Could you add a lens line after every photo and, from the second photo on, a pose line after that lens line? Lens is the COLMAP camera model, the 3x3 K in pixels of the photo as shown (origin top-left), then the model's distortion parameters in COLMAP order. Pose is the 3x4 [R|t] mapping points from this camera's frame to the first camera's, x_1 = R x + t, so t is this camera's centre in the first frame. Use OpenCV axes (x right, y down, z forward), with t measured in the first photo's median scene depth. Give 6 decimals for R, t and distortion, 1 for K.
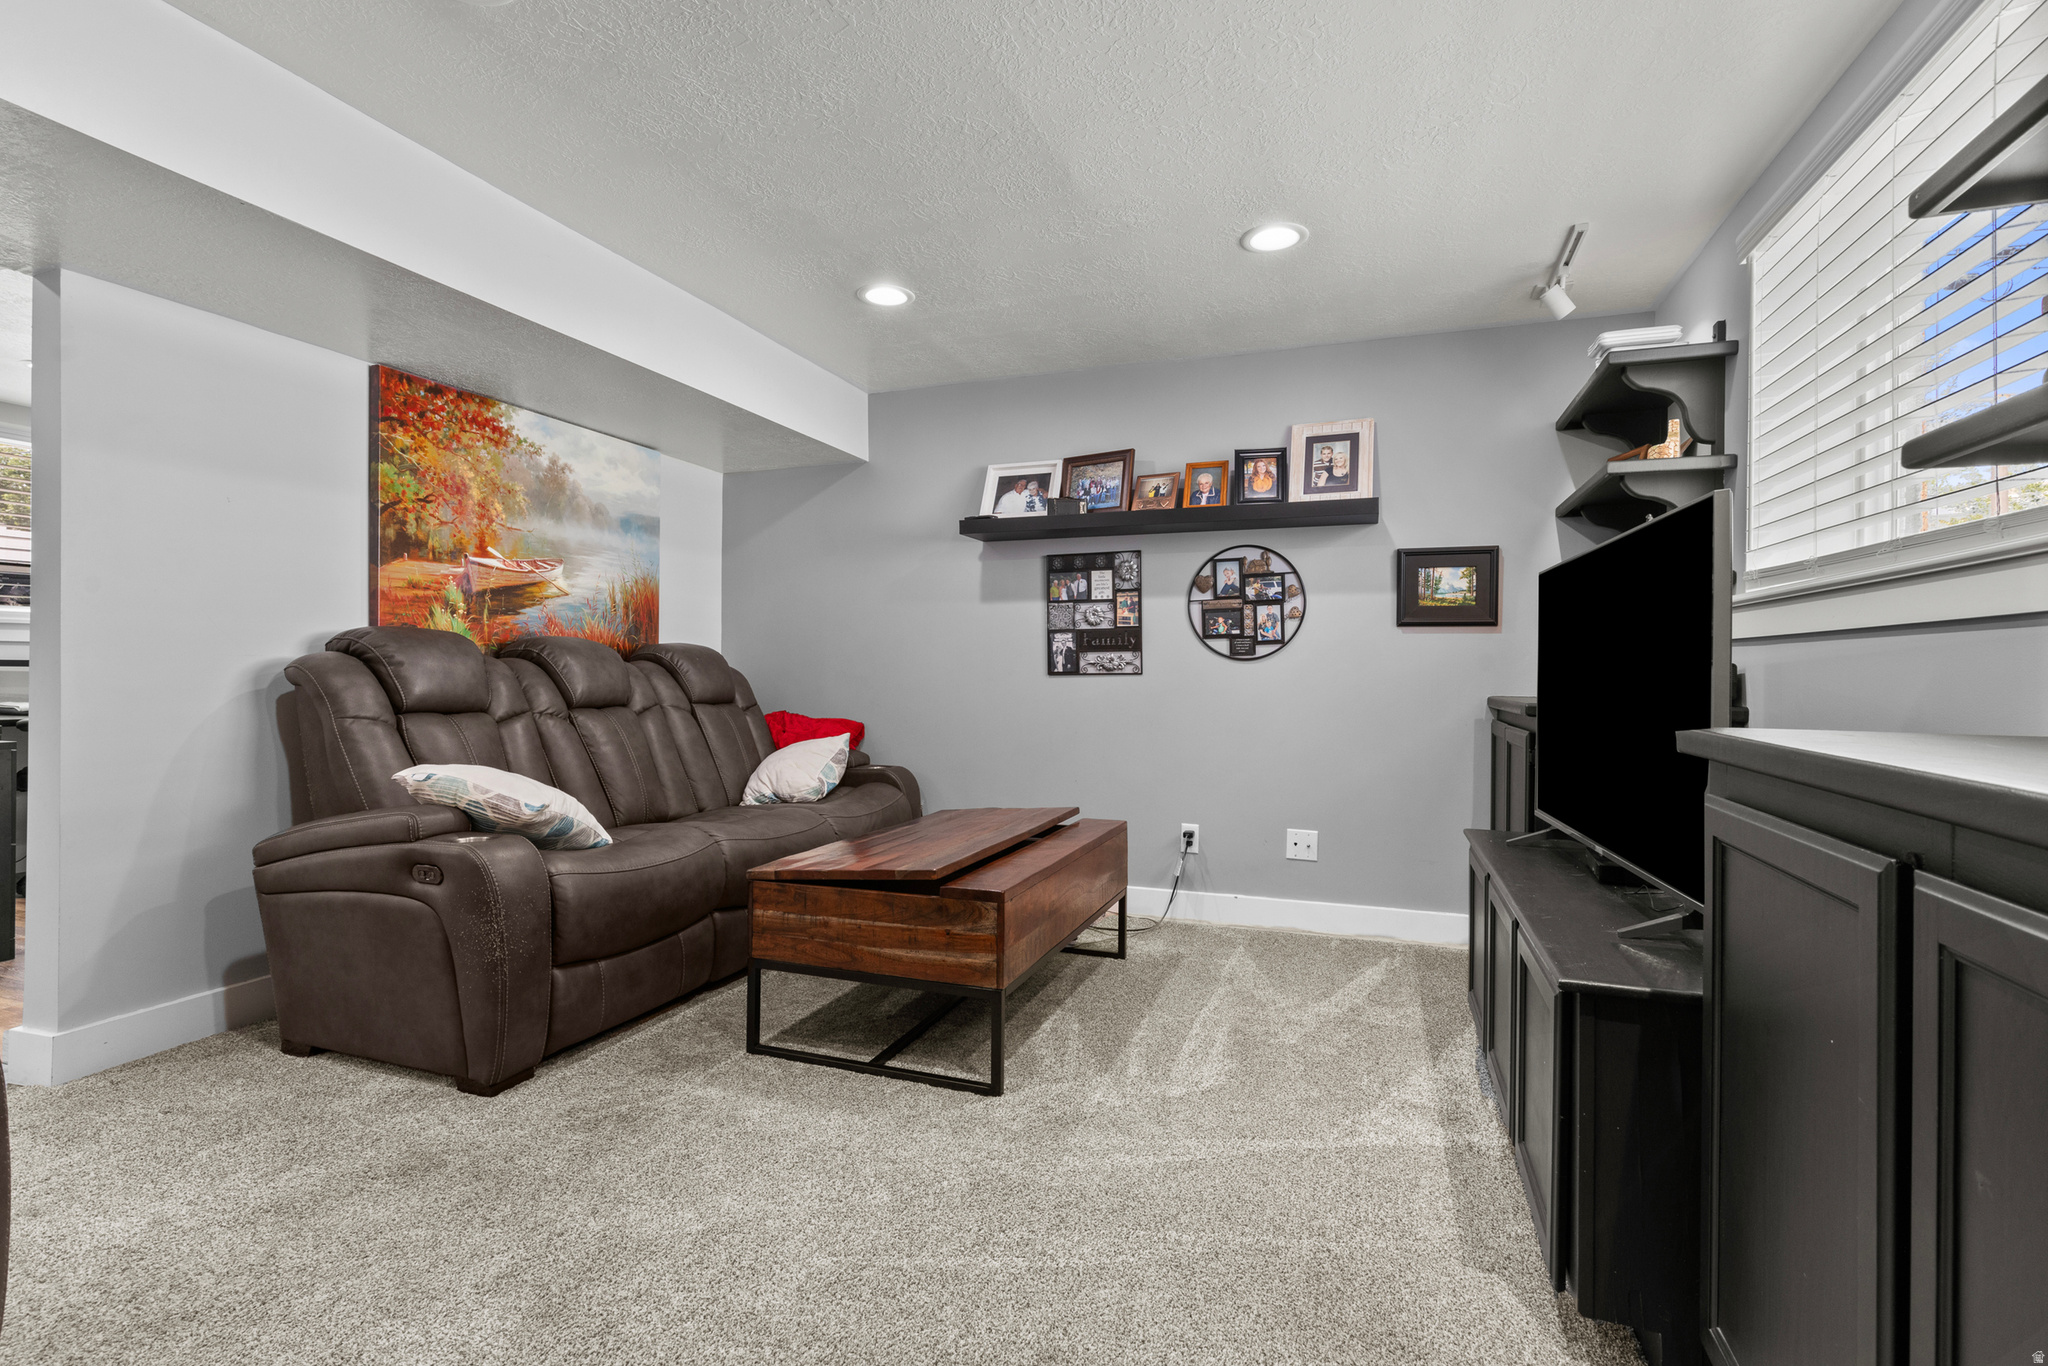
lens RADIAL K [[928.1, 0, 1017.3], [0, 928.1, 676.7], [0, 0, 1]] dist [0.001133, -0.000618]
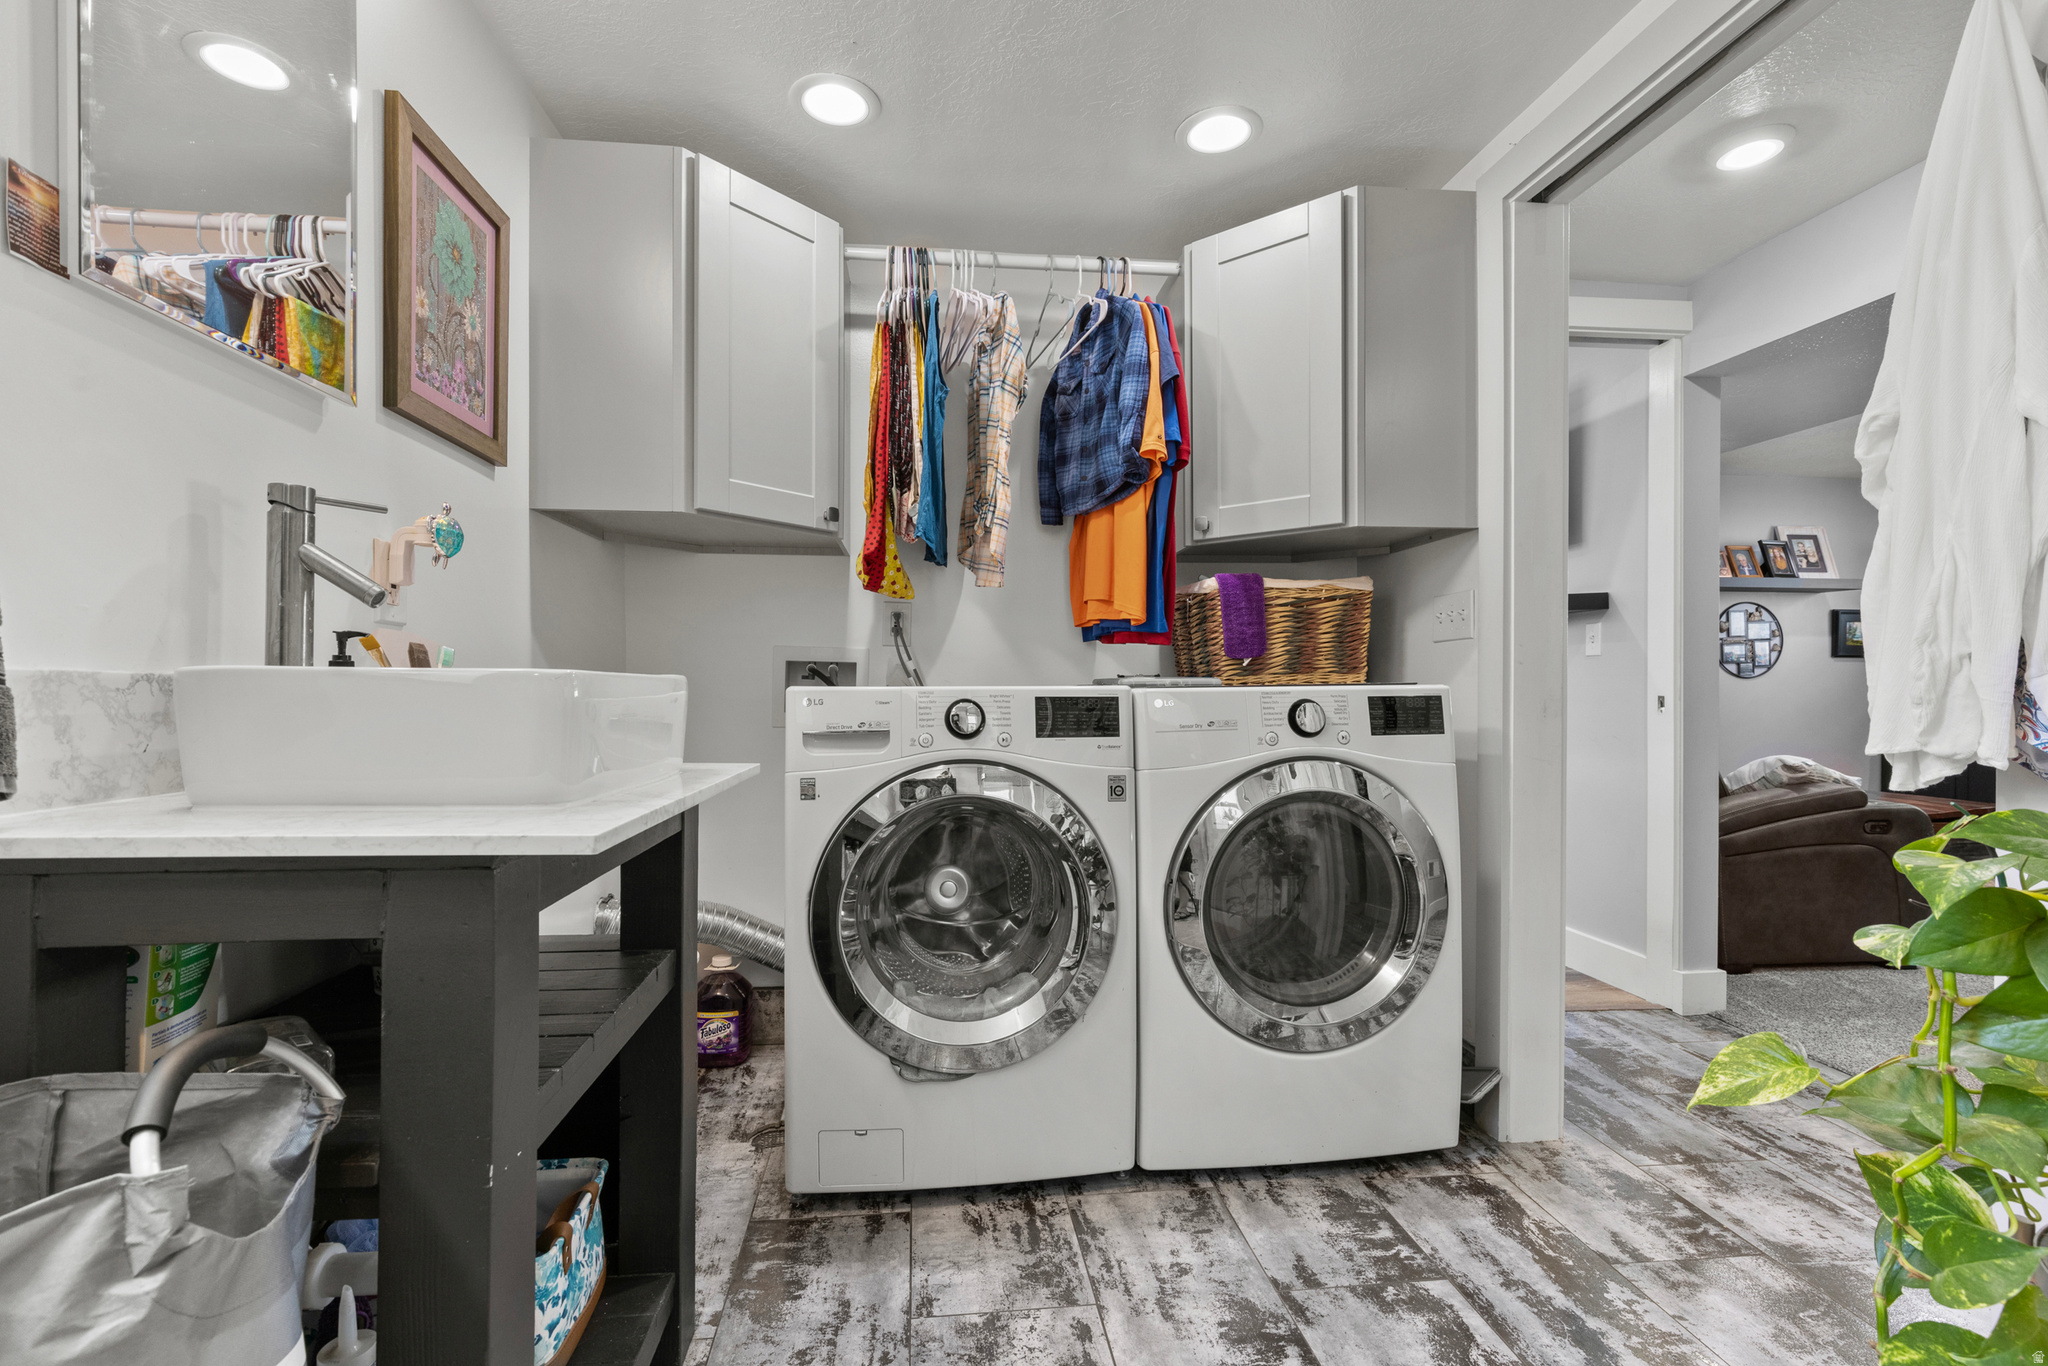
lens RADIAL K [[914.6, 0, 1022.9], [0, 914.6, 690.9], [0, 0, 1]] dist [0.002013, 0.001133]
pose [[0.902973, -0.007229, 0.429636, -1.409287], [0.006324, 0.999974, 0.003535, -0.009092], [-0.429650, -0.000475, 0.902995, 0.152044]]
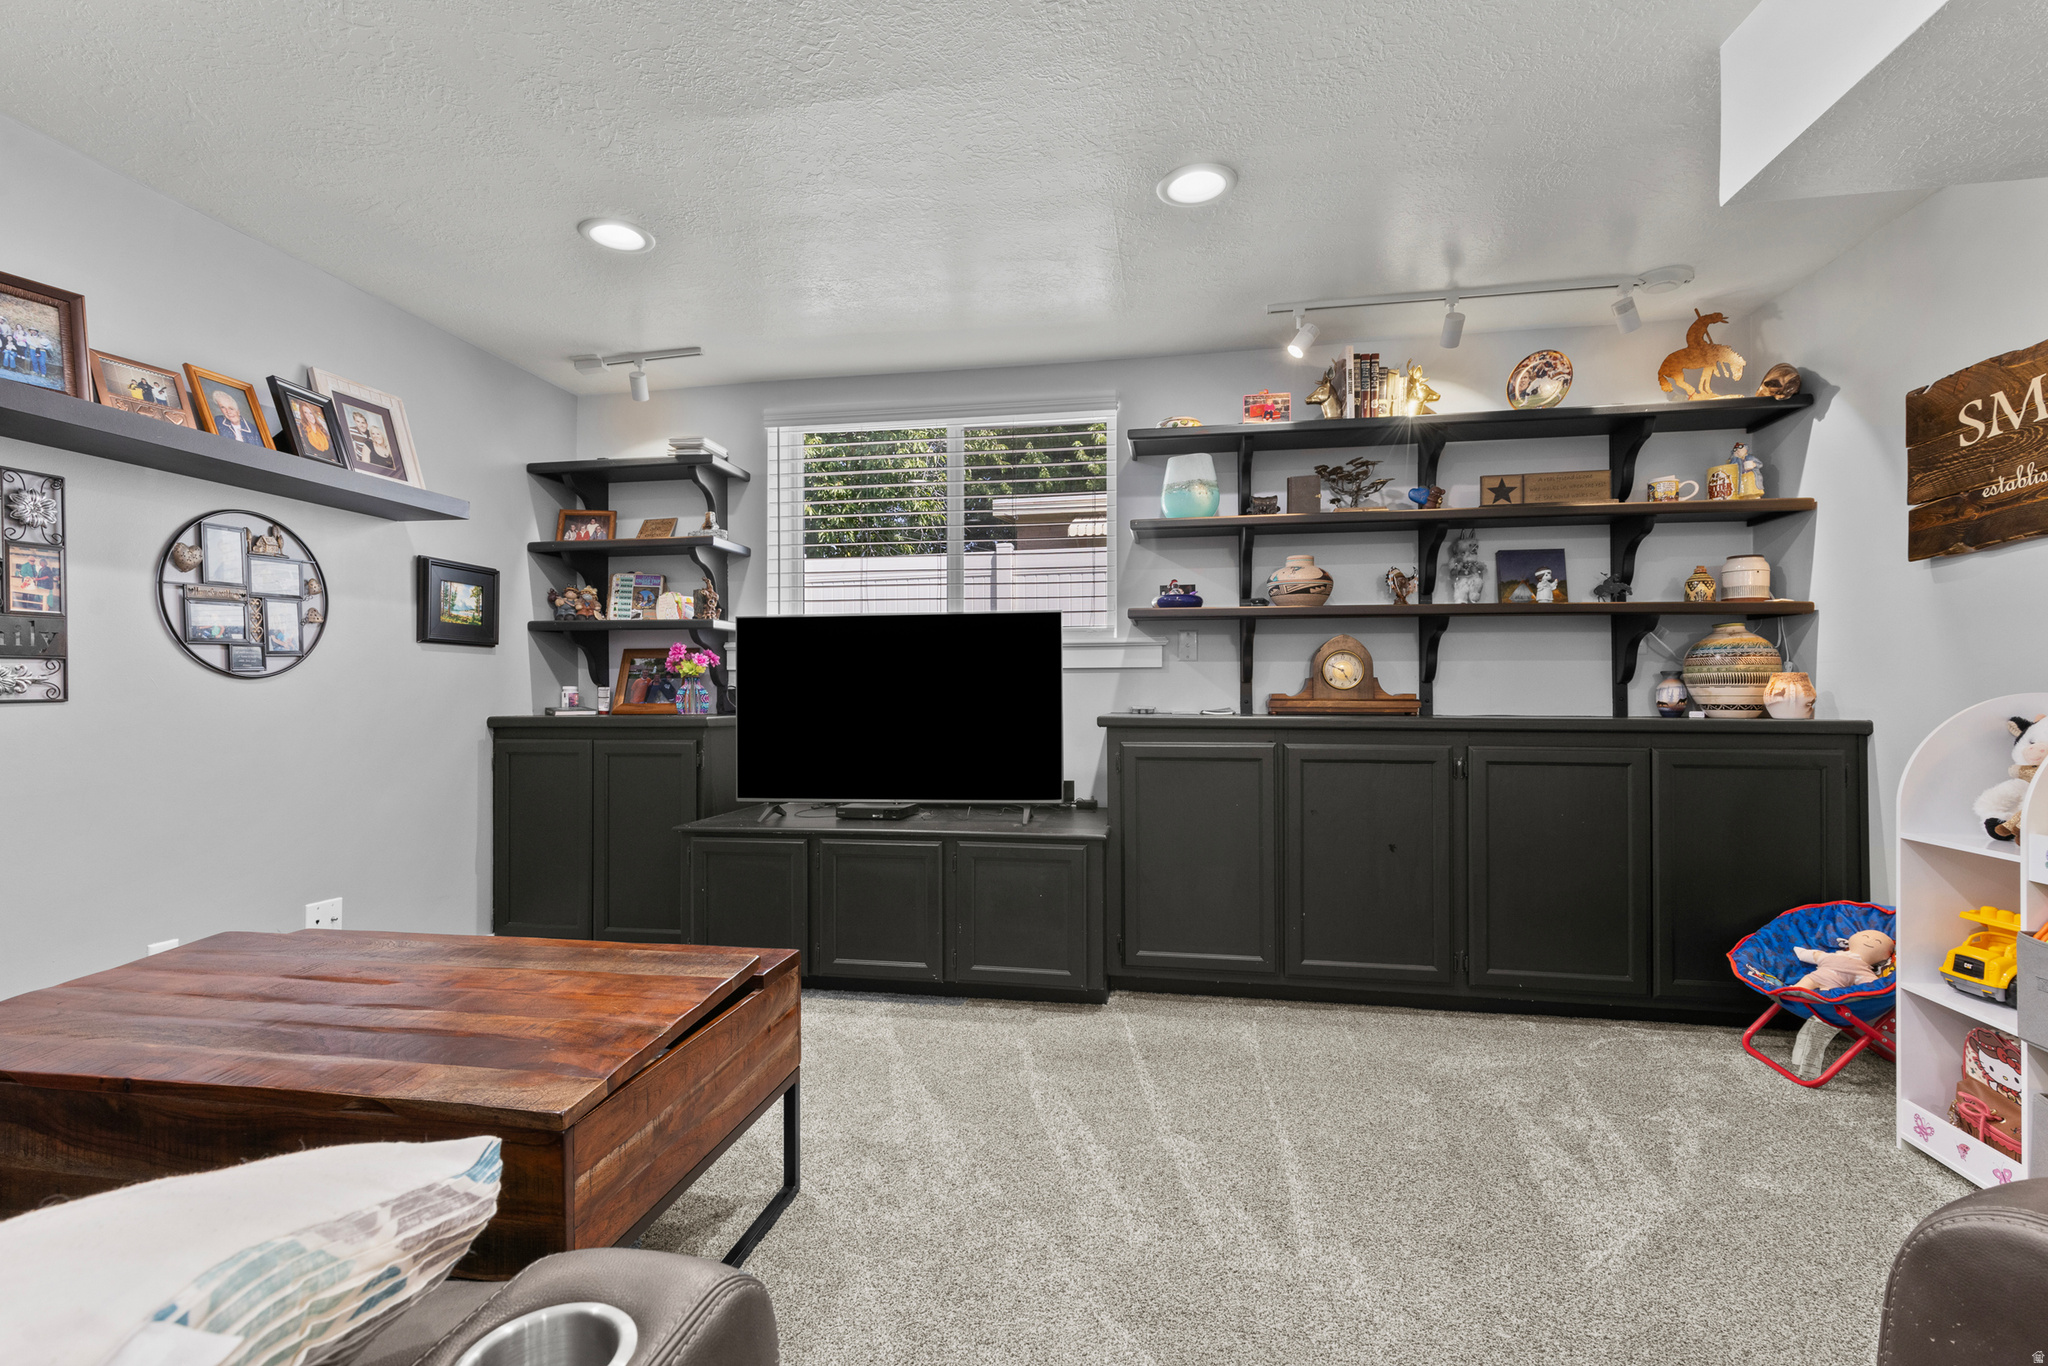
lens RADIAL K [[914.6, 0, 1022.9], [0, 914.6, 690.9], [0, 0, 1]] dist [0.002013, 0.001133]
pose [[-0.167454, -0.004998, 0.985867, -0.502421], [0.008734, 0.999940, 0.006553, -0.007536], [-0.985841, 0.009707, -0.167400, 0.527252]]
